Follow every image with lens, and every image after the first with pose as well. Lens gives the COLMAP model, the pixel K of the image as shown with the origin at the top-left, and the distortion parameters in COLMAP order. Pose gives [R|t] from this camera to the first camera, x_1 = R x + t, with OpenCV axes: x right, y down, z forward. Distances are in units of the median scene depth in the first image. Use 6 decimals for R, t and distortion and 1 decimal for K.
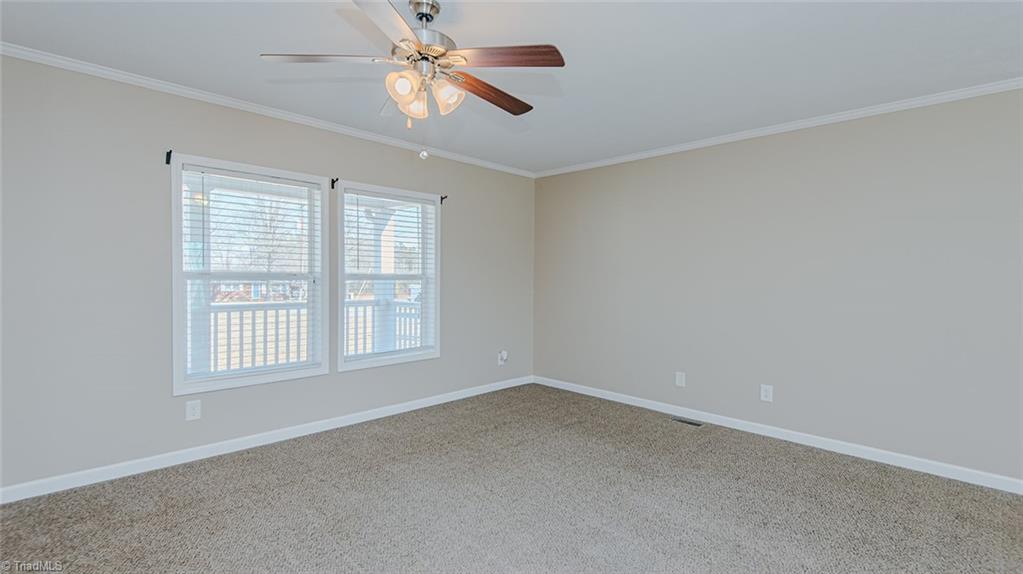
lens RADIAL K [[444.7, 0, 496.1], [0, 444.7, 285.7], [0, 0, 1]] dist [-0.002037, -0.000437]
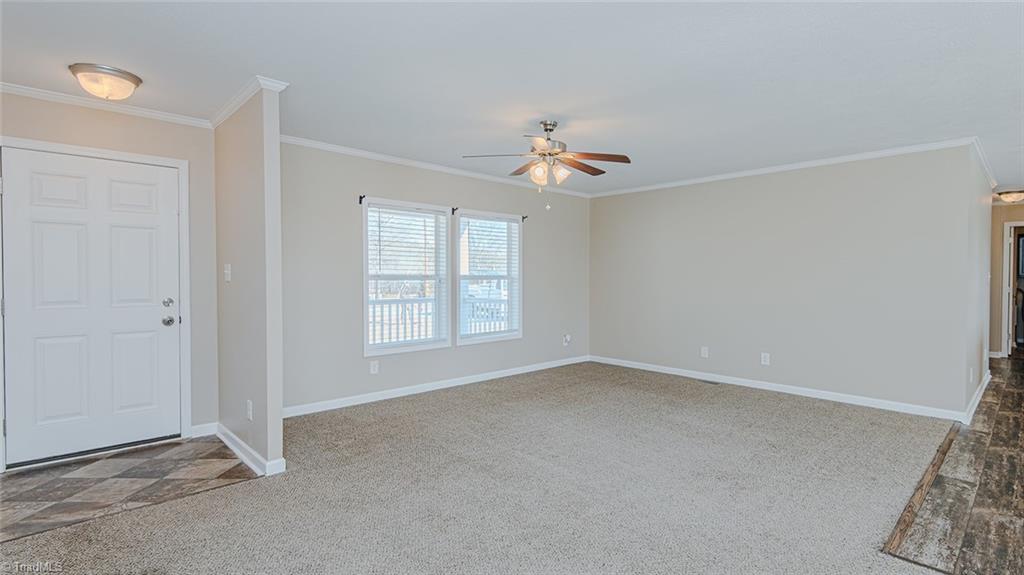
lens RADIAL K [[464.7, 0, 518.8], [0, 464.7, 285.6], [0, 0, 1]] dist [0.001820, -0.000358]
pose [[0.999891, -0.003350, -0.014376, -0.140950], [0.003370, 0.999993, 0.001380, 0.003676], [0.014371, -0.001428, 0.999896, -0.462057]]
